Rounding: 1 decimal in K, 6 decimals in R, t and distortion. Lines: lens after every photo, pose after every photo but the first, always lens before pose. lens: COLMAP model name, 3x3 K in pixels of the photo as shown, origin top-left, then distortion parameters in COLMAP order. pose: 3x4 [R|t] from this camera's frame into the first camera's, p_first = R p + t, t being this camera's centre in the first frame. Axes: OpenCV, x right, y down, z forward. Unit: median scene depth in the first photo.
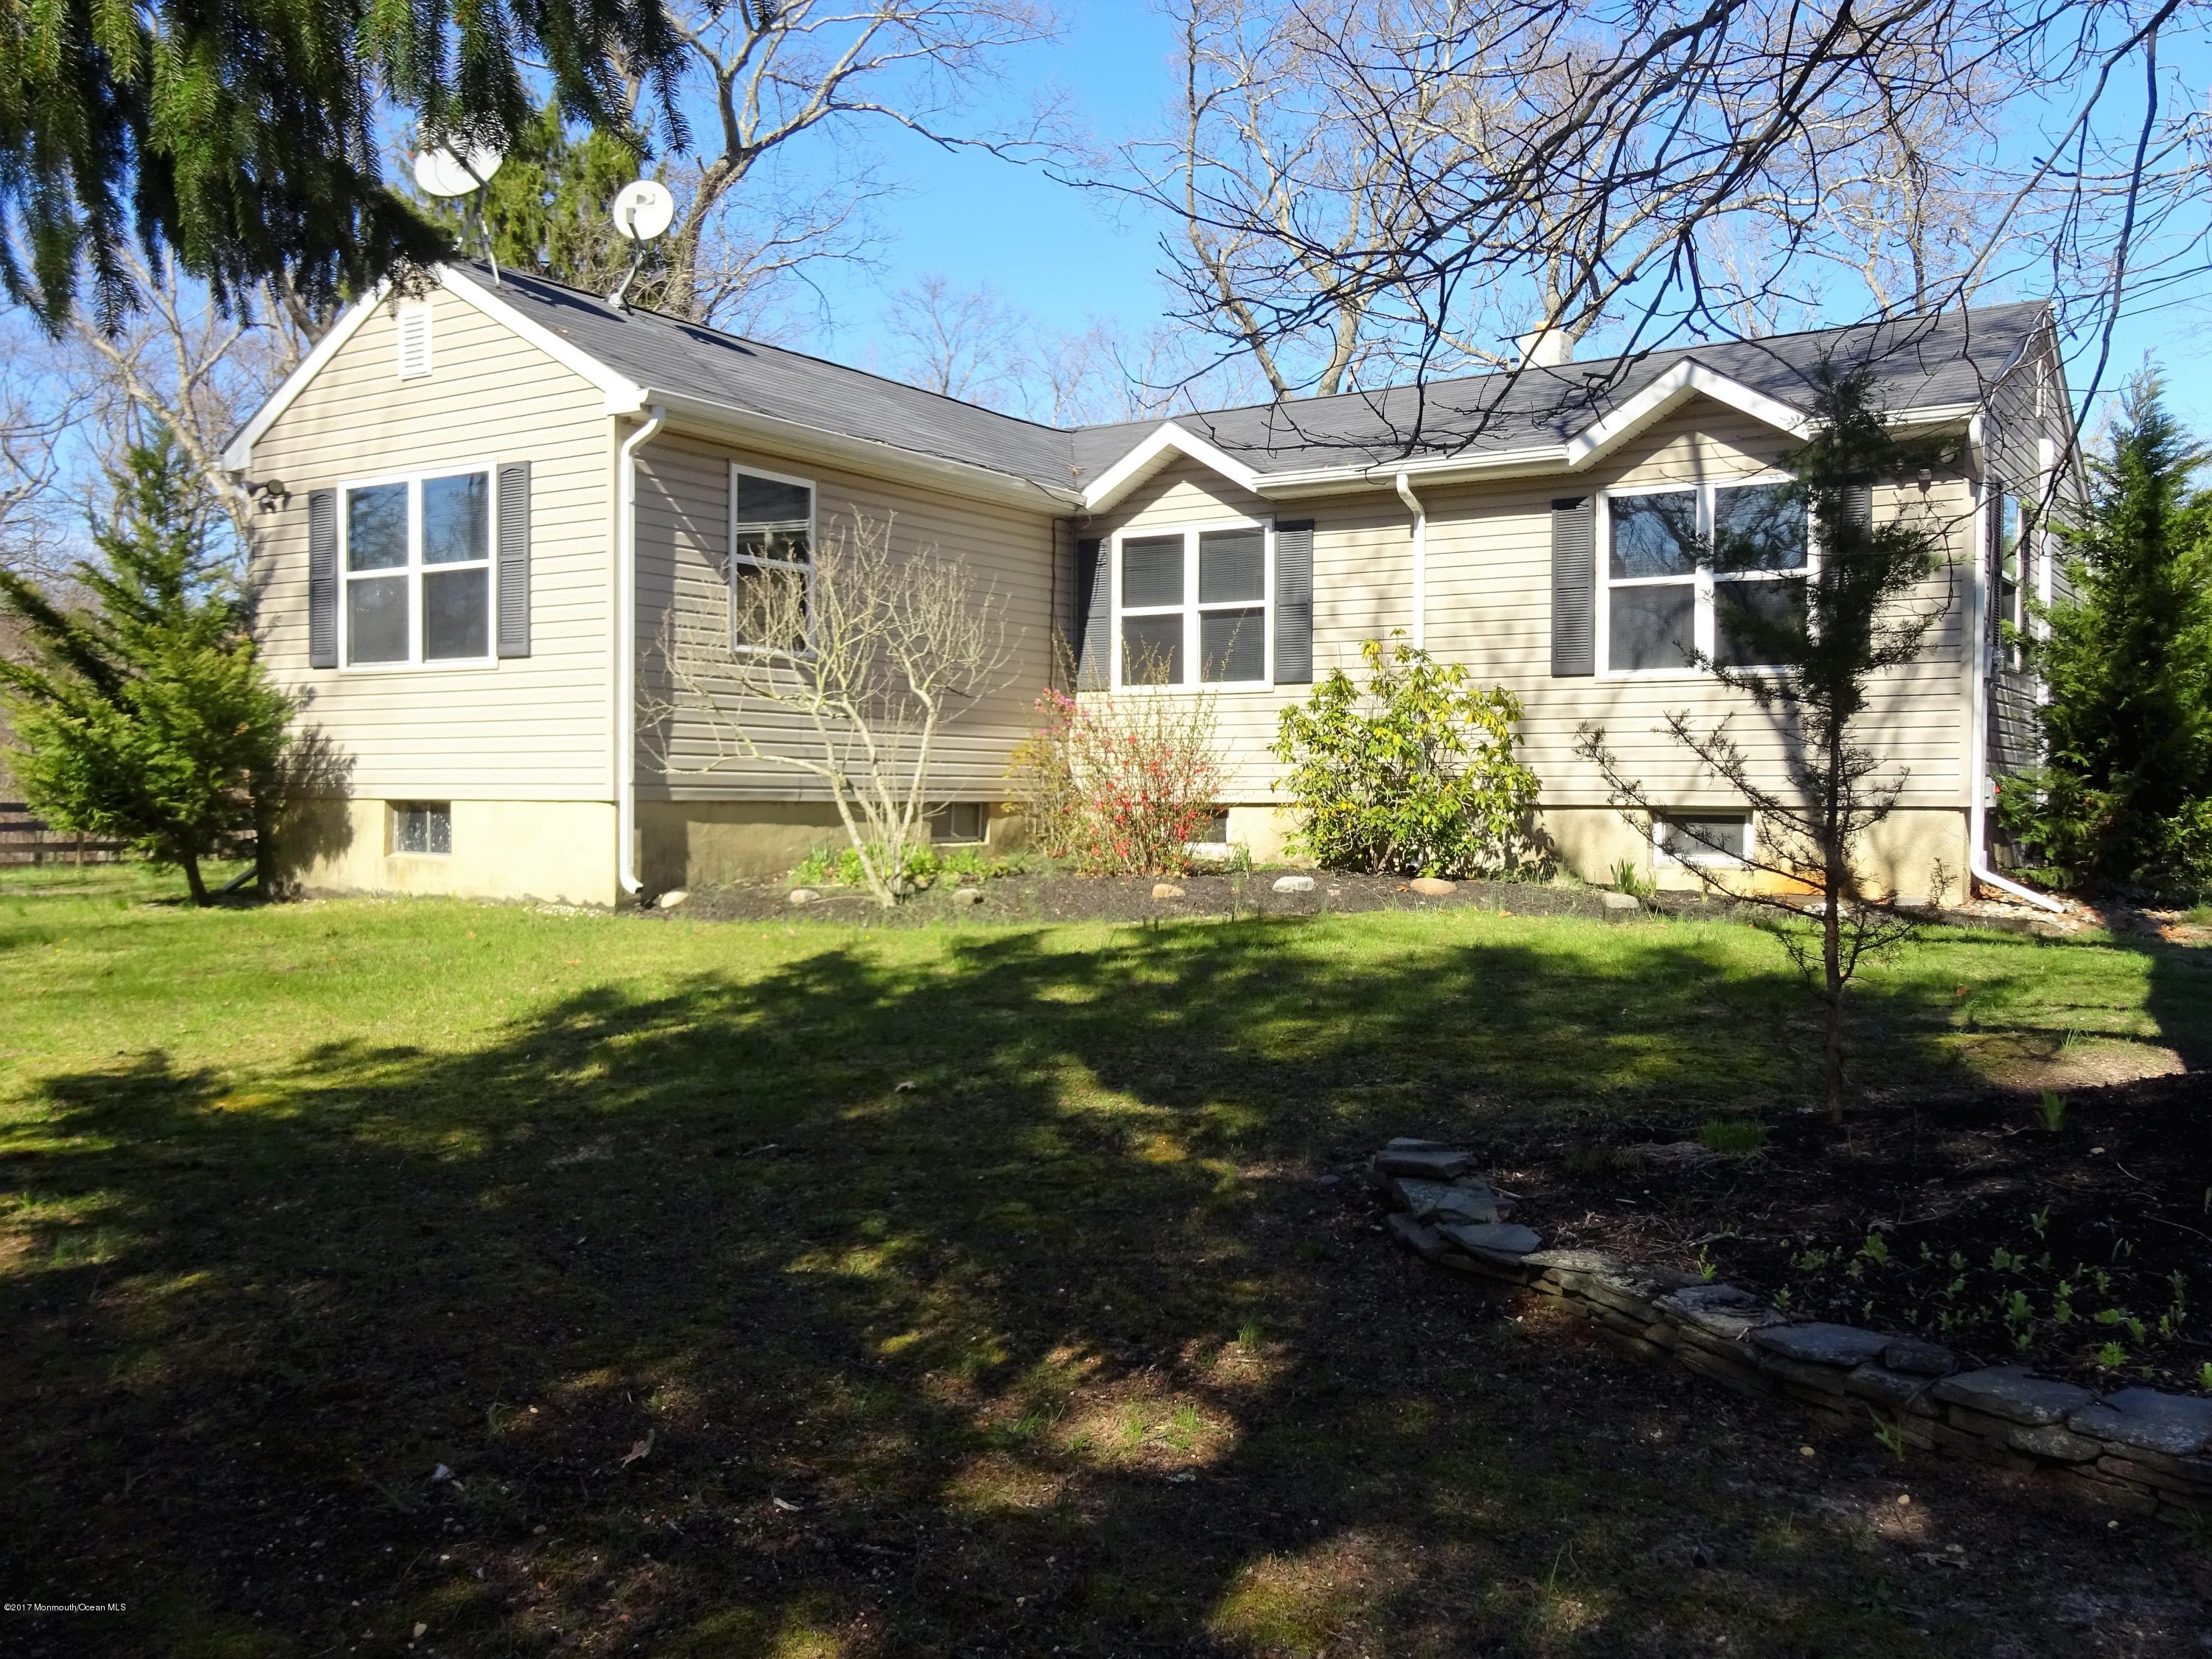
lens RADIAL K [[1861.1, 0, 1108.1], [0, 1861.1, 819.0], [0, 0, 1]] dist [0.000574, -0.001653]
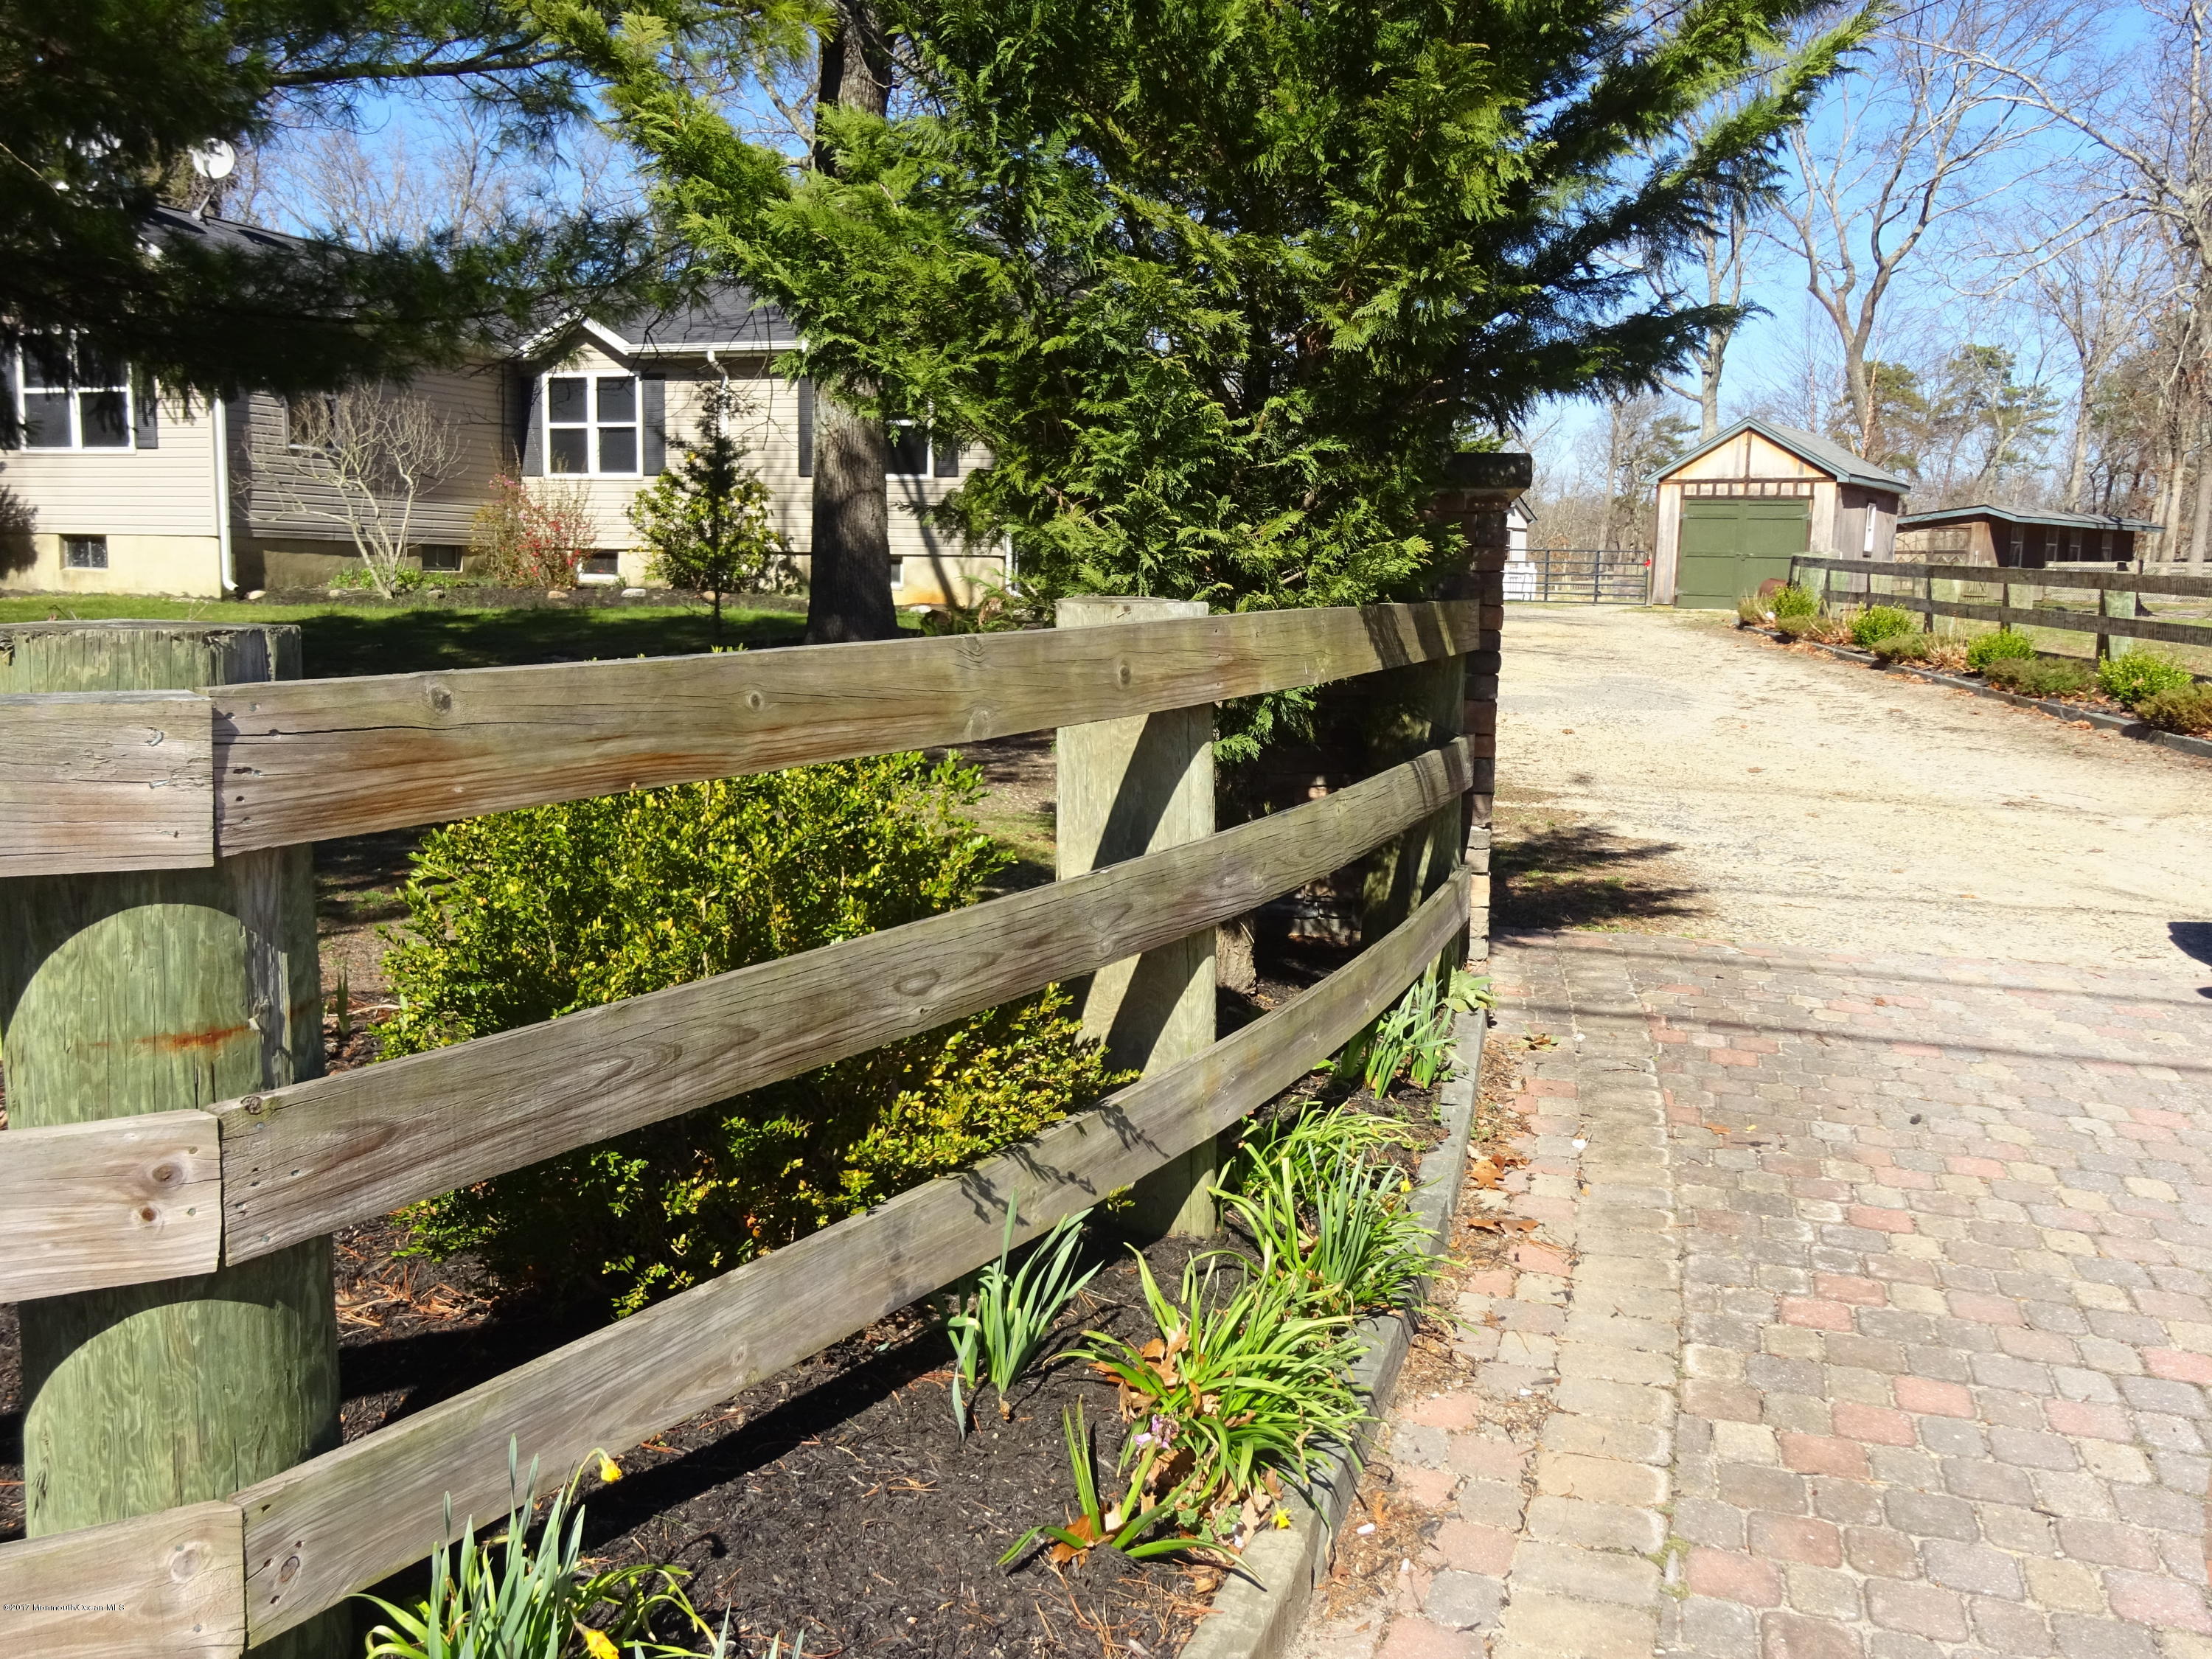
lens RADIAL K [[1861.1, 0, 1108.1], [0, 1861.1, 819.0], [0, 0, 1]] dist [0.000574, -0.001653]
pose [[0.975138, -0.012963, 0.221218, 0.135075], [-0.013590, 0.992910, 0.118086, 0.031323], [-0.221181, -0.118156, 0.968049, -0.775052]]
